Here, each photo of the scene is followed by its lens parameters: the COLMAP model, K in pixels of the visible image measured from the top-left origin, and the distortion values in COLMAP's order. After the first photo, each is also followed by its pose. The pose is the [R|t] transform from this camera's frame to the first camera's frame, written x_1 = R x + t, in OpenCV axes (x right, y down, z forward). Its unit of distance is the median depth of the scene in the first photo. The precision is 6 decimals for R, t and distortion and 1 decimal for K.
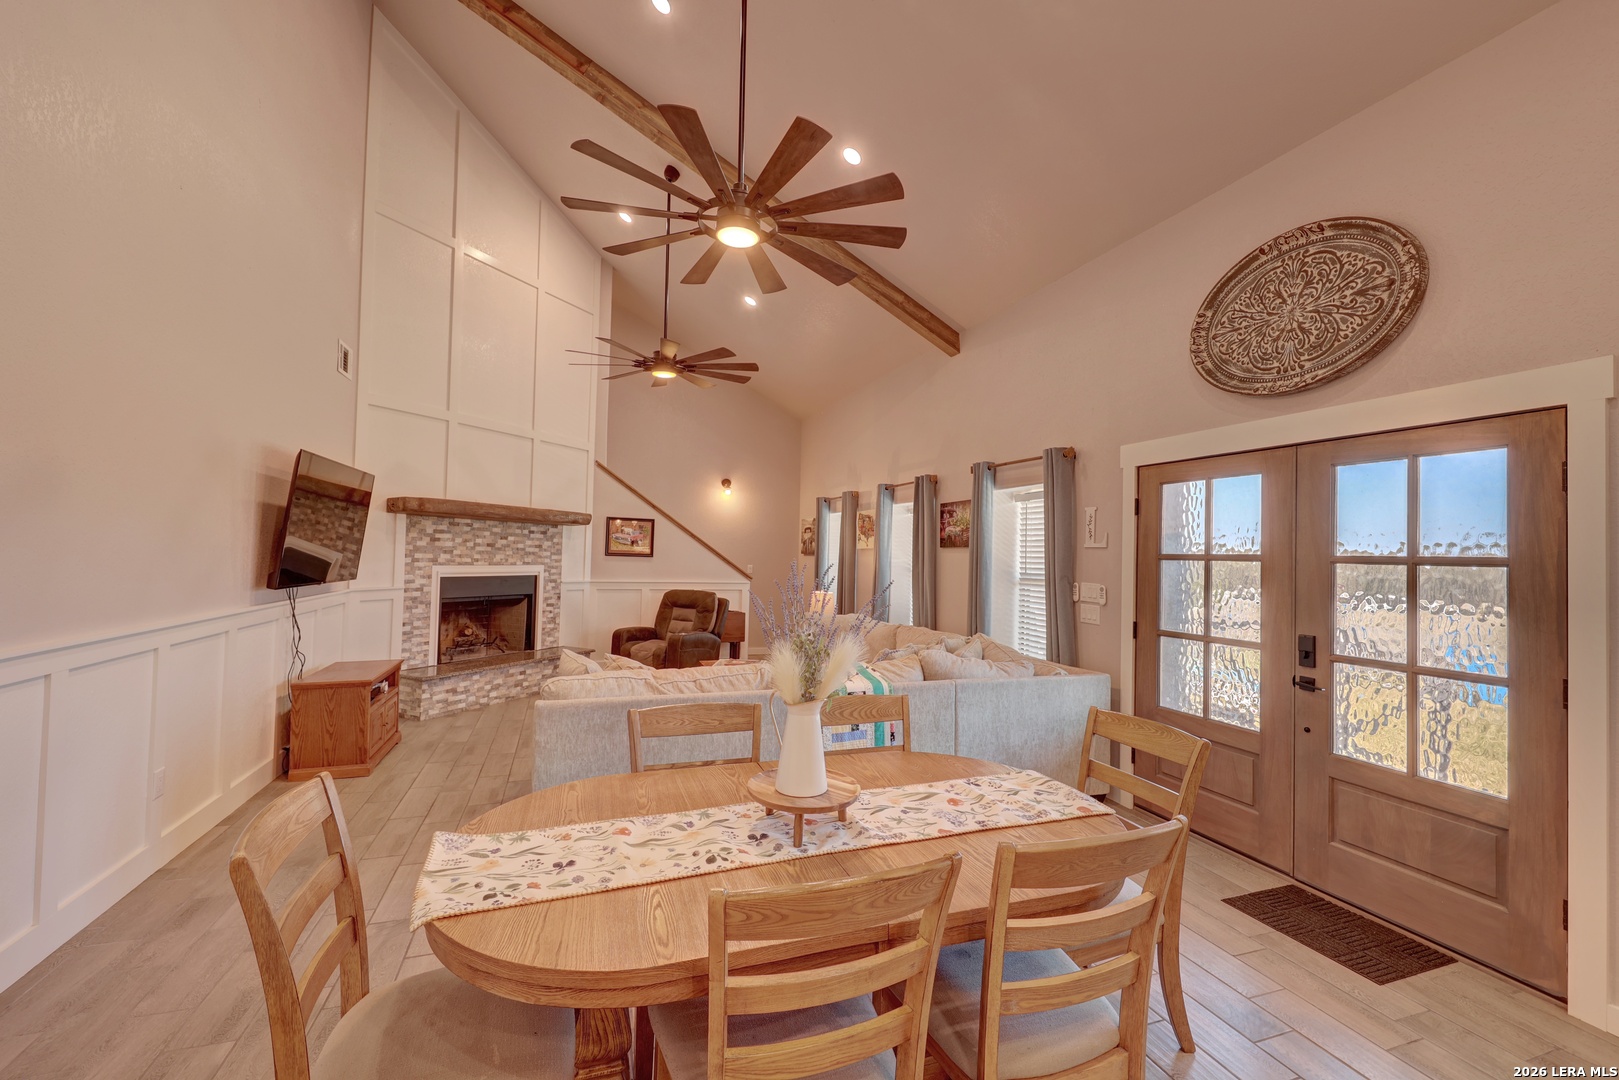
lens RADIAL K [[656.0, 0, 806.0], [0, 656.0, 532.8], [0, 0, 1]] dist [0.000145, 0.000040]
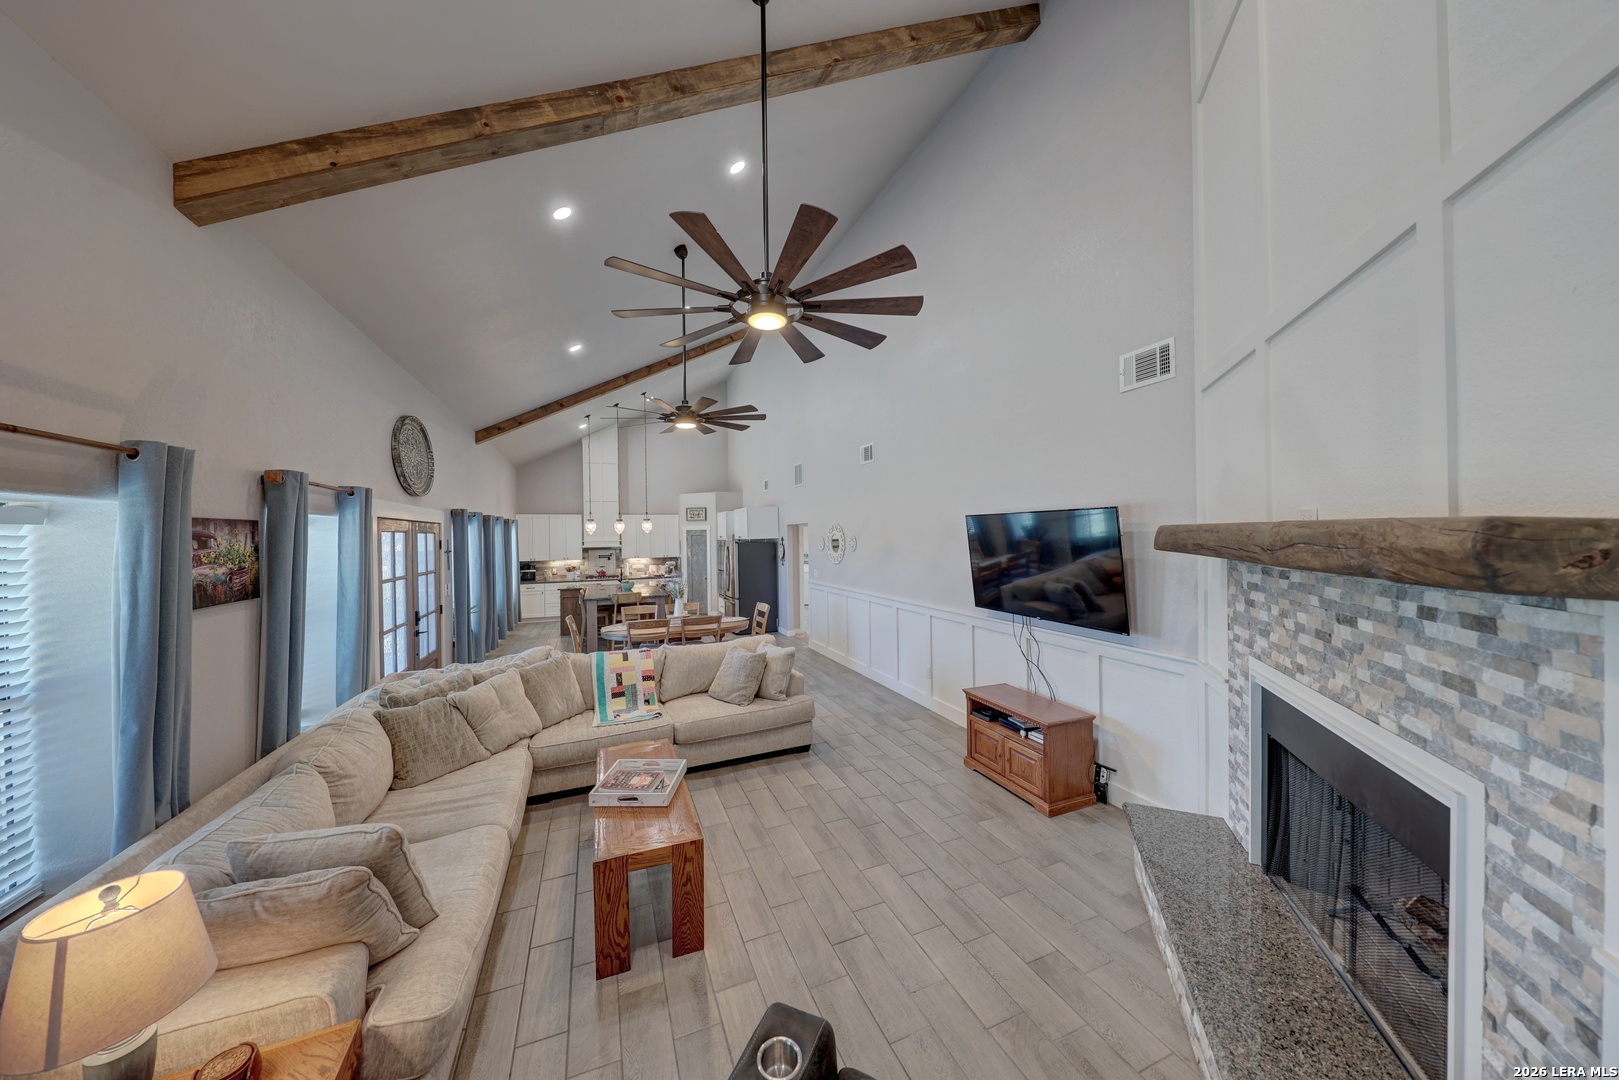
lens RADIAL K [[522.0, 0, 809.5], [0, 522.0, 540.0], [0, 0, 1]] dist [-0.000236, -0.000087]
pose [[-0.998529, -0.011643, -0.052950, -0.214411], [-0.010432, 0.999679, -0.023102, -0.024260], [0.053202, -0.022515, -0.998330, 1.368058]]
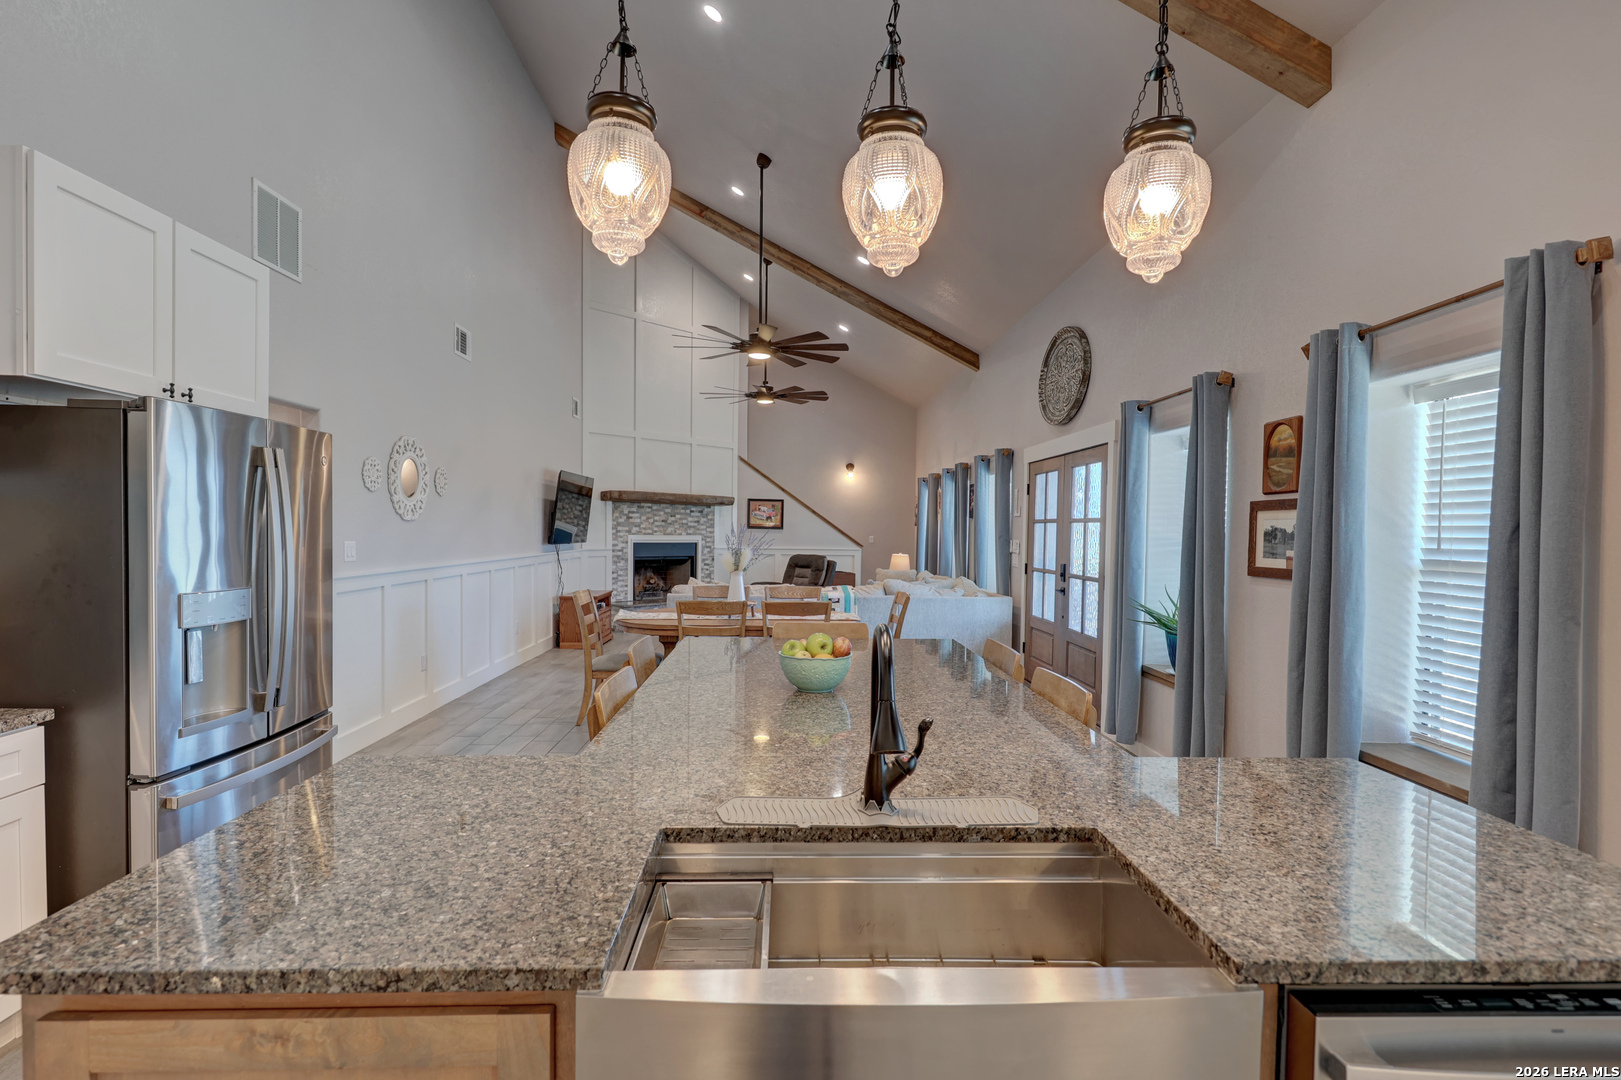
lens RADIAL K [[770.1, 0, 810.5], [0, 770.1, 540.0], [0, 0, 1]] dist [0.000410, 0.000066]
pose [[0.955787, -0.005799, -0.294002, 0.347983], [0.018307, 0.999040, 0.039809, -0.001064], [0.293489, -0.043431, 0.954975, -0.562688]]
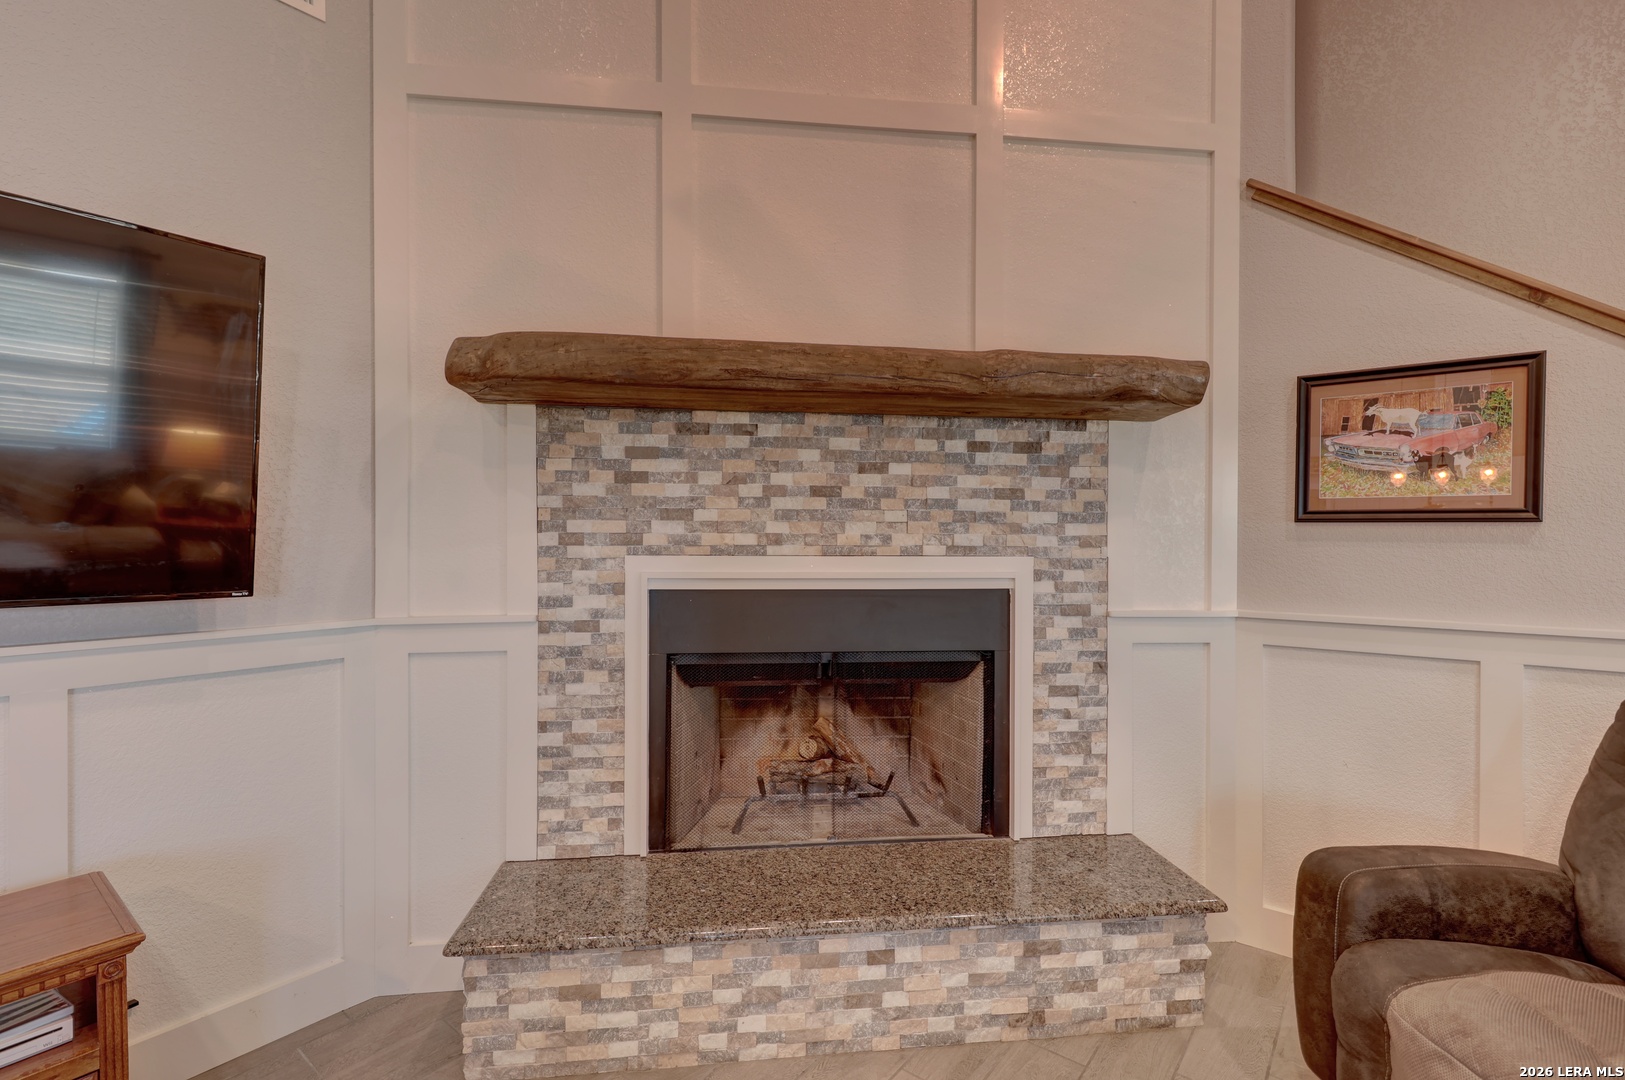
lens RADIAL K [[737.7, 0, 812.5], [0, 737.7, 540.0], [0, 0, 1]] dist [0.014465, -0.000091]
pose [[0.526951, -0.017983, -0.849705, -0.198532], [0.036979, 0.999314, 0.001783, 0.044580], [0.849091, -0.032361, 0.527255, 0.876592]]
